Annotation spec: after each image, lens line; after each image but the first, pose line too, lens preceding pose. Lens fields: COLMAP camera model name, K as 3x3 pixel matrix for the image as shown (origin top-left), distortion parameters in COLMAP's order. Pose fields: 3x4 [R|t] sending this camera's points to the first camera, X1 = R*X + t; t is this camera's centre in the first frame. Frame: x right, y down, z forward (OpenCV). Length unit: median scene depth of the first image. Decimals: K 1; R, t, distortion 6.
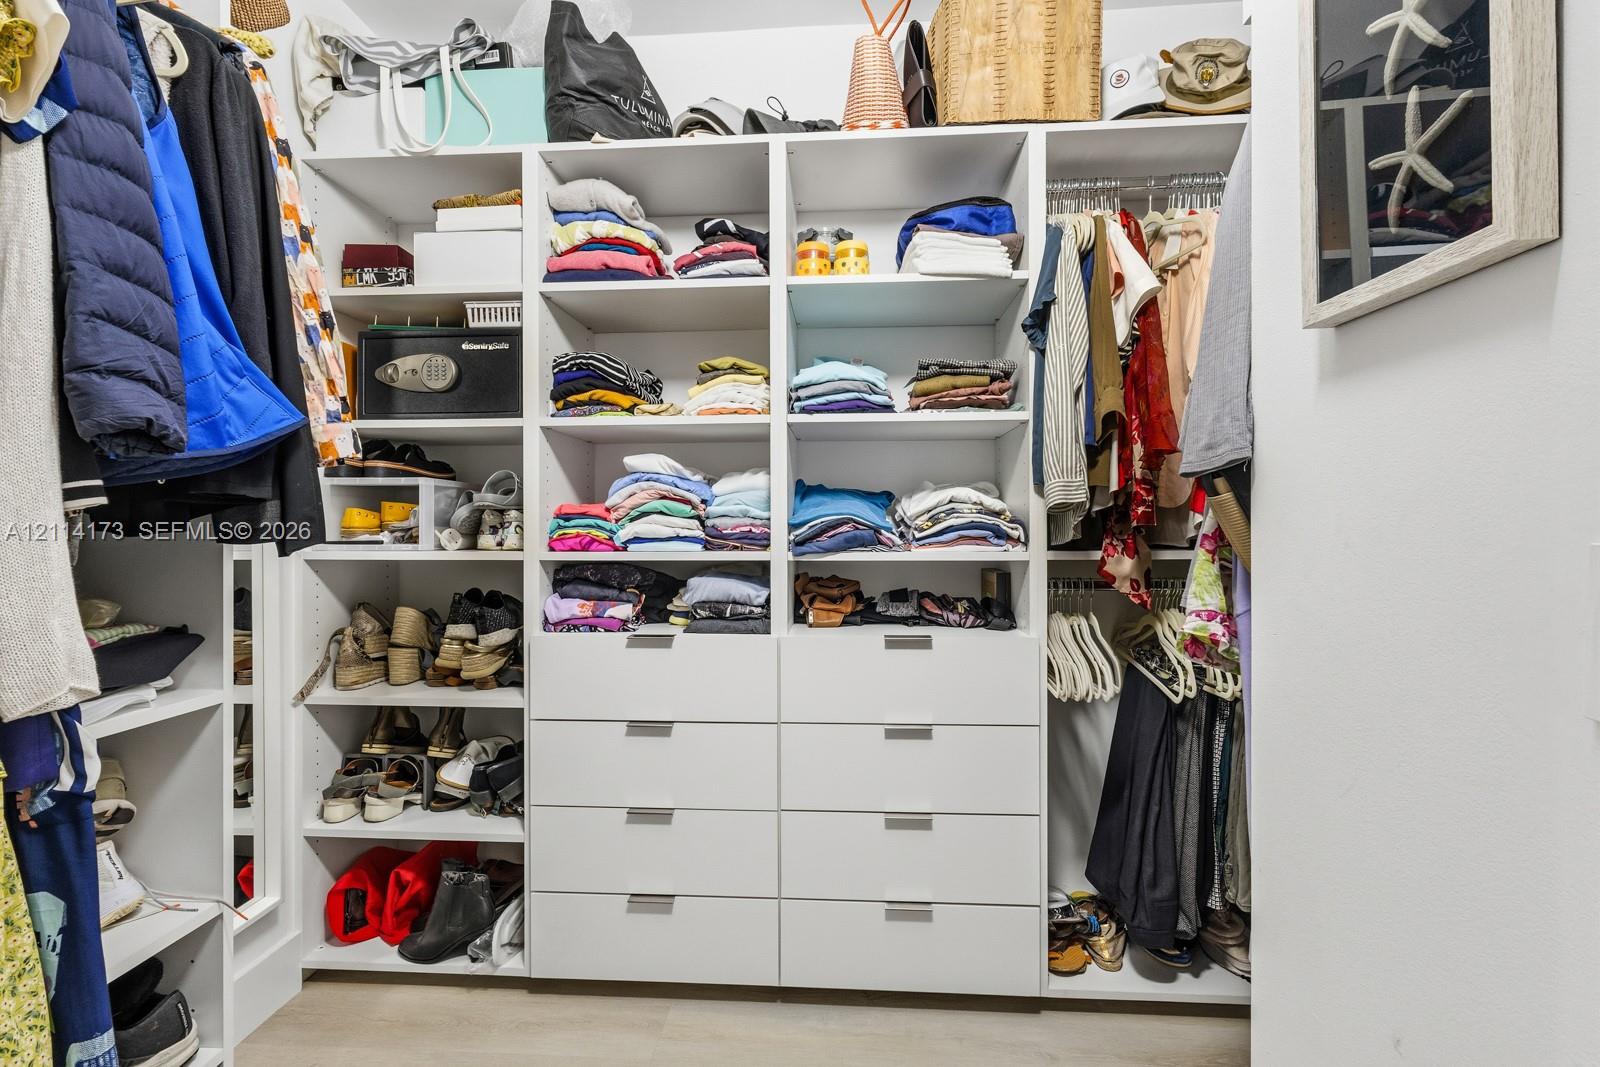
lens RADIAL K [[736.5, 0, 803.5], [0, 736.5, 528.1], [0, 0, 1]] dist [0.003448, 0.001314]
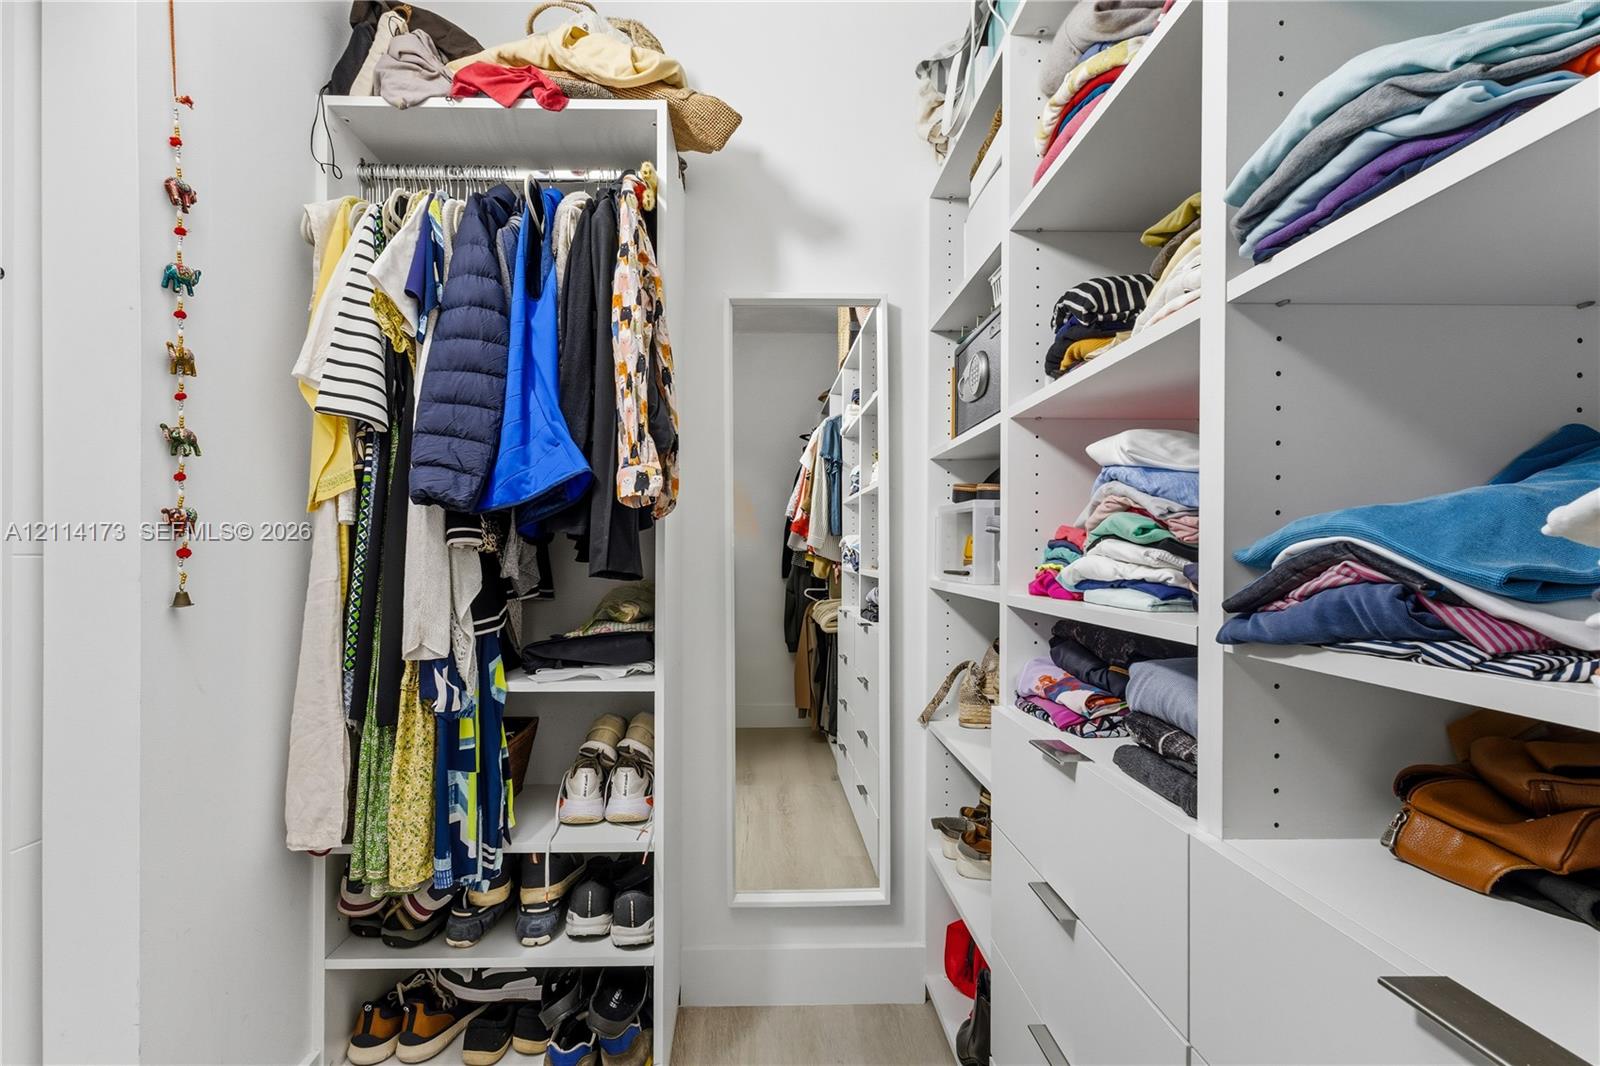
lens RADIAL K [[760.1, 0, 797.9], [0, 760.1, 550.8], [0, 0, 1]] dist [0.001727, 0.000331]
pose [[0.089387, 0.002789, -0.995993, 0.359536], [-0.004326, 0.999988, 0.002412, -0.010287], [0.995988, 0.004094, 0.089398, 0.727481]]
